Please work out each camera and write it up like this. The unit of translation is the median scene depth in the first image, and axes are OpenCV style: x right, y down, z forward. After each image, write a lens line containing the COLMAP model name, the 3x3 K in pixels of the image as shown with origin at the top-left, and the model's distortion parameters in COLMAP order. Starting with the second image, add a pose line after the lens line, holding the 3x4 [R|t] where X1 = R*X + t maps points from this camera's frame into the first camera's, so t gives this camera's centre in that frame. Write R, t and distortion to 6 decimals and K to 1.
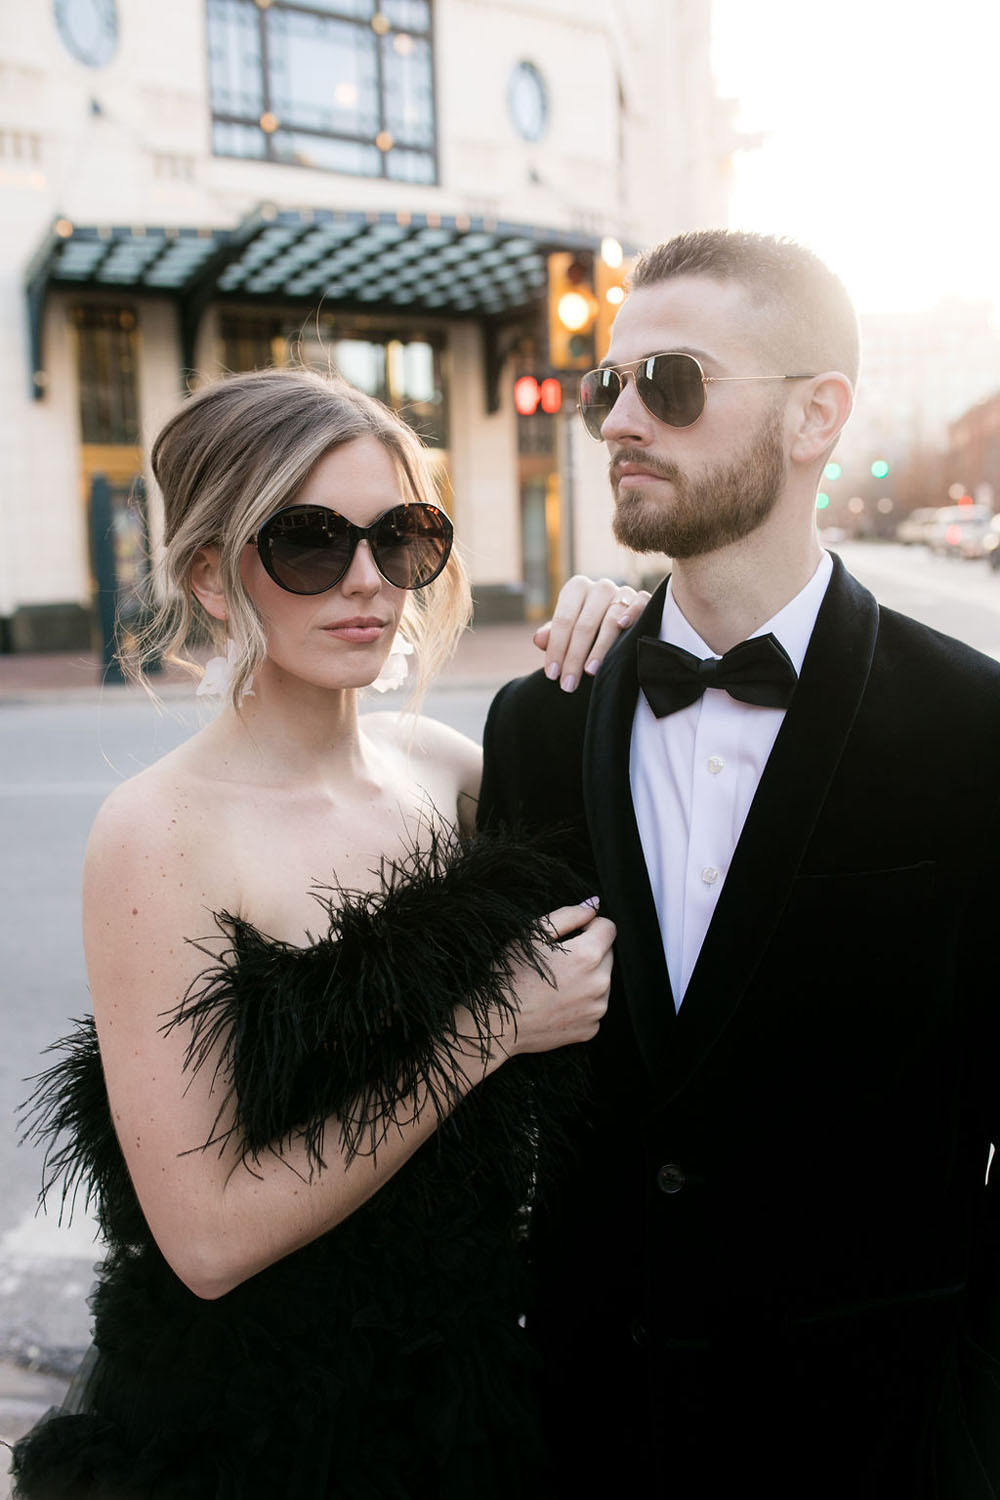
lens RADIAL K [[1407.0, 0, 496.3], [0, 1407.0, 723.0], [0, 0, 1]] dist [-0.033968, 0.009161]
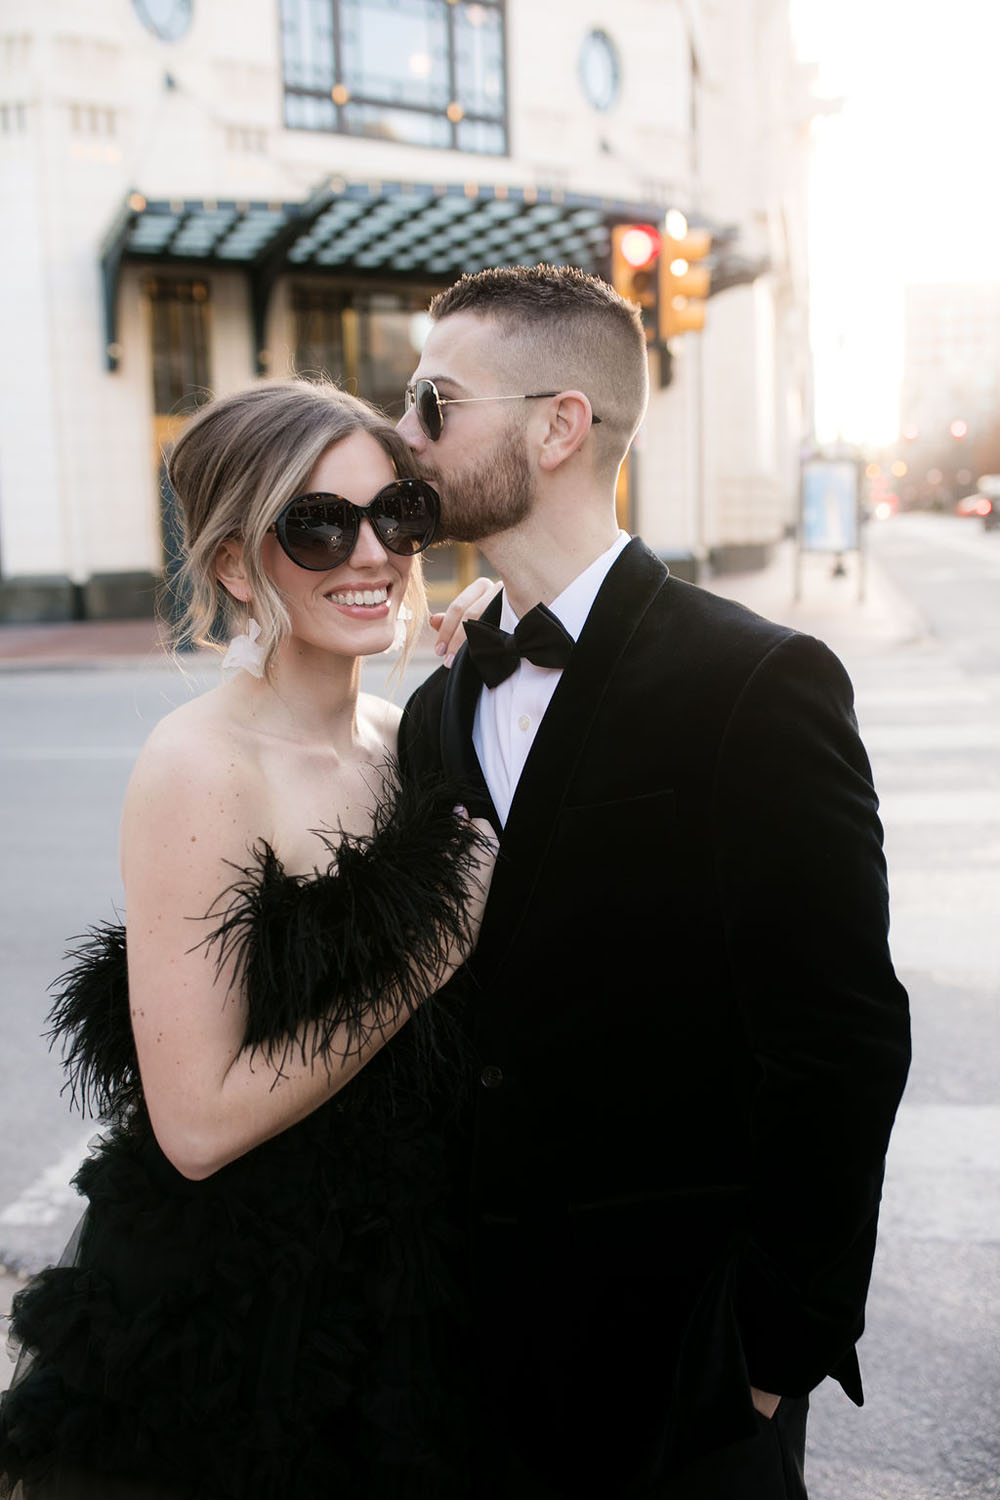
lens RADIAL K [[1407.0, 0, 496.3], [0, 1407.0, 723.0], [0, 0, 1]] dist [-0.033968, 0.009161]
pose [[0.998649, 0.013100, -0.050288, 0.006460], [-0.012000, 0.999684, 0.022107, -0.000561], [0.050562, -0.021474, 0.998490, -0.009853]]
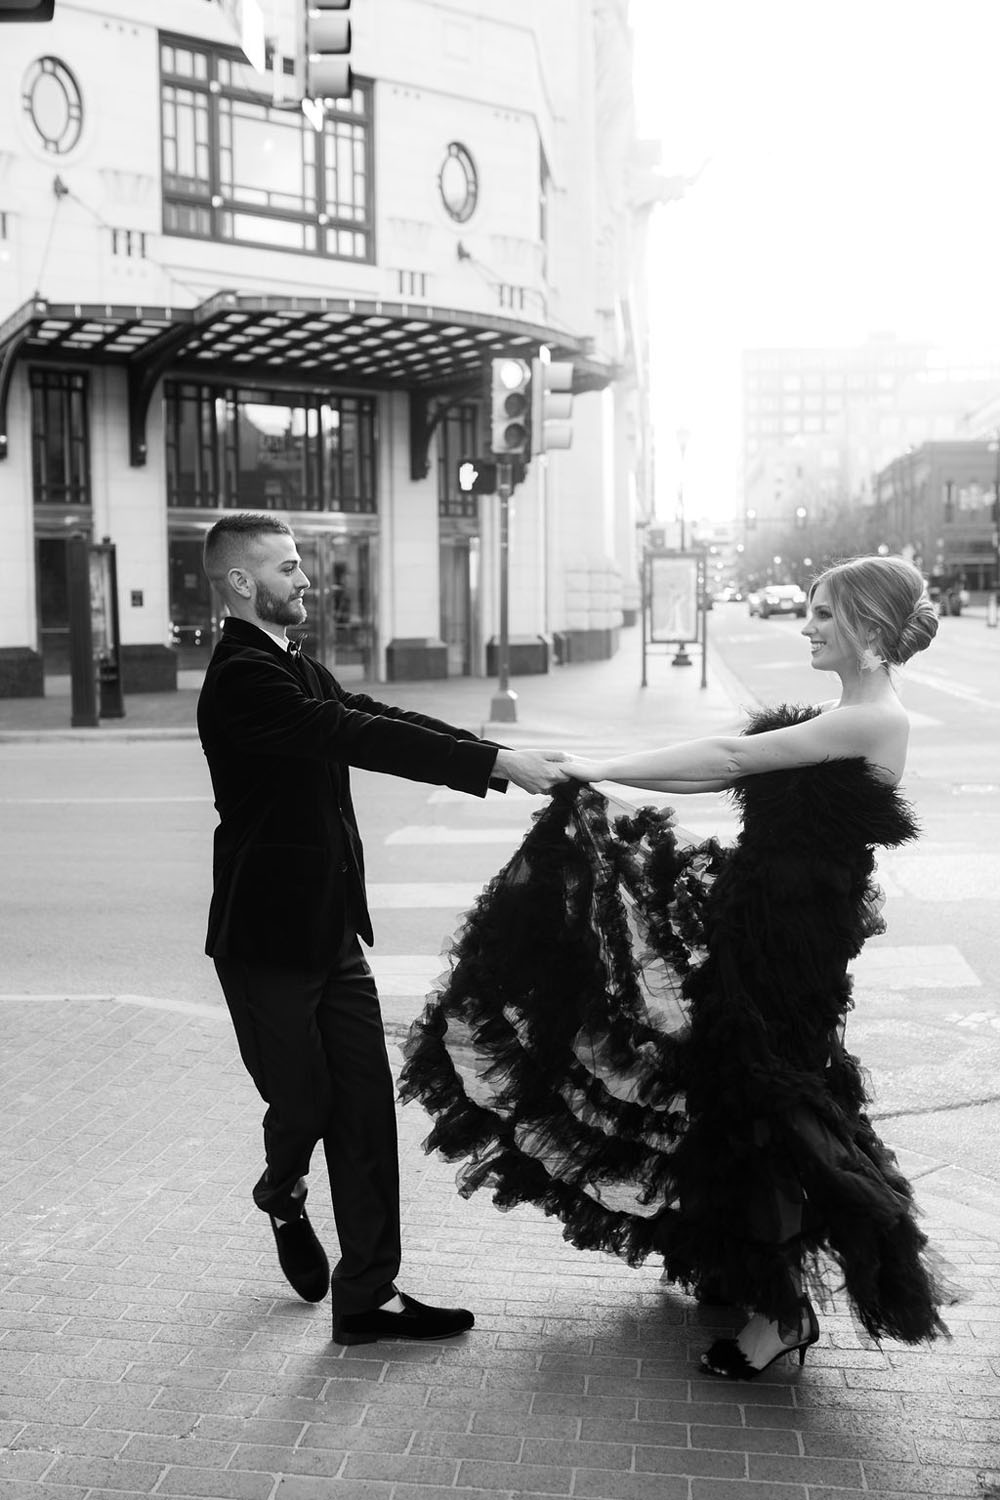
lens RADIAL K [[1603.5, 0, 500.0], [0, 1603.5, 750.0], [0, 0, 1]] dist [-0.026060, 0.007587]
pose [[0.996973, 0.016480, 0.075983, -0.035446], [-0.014216, 0.999442, -0.030233, 0.020497], [-0.076438, 0.029061, 0.996651, -0.222214]]
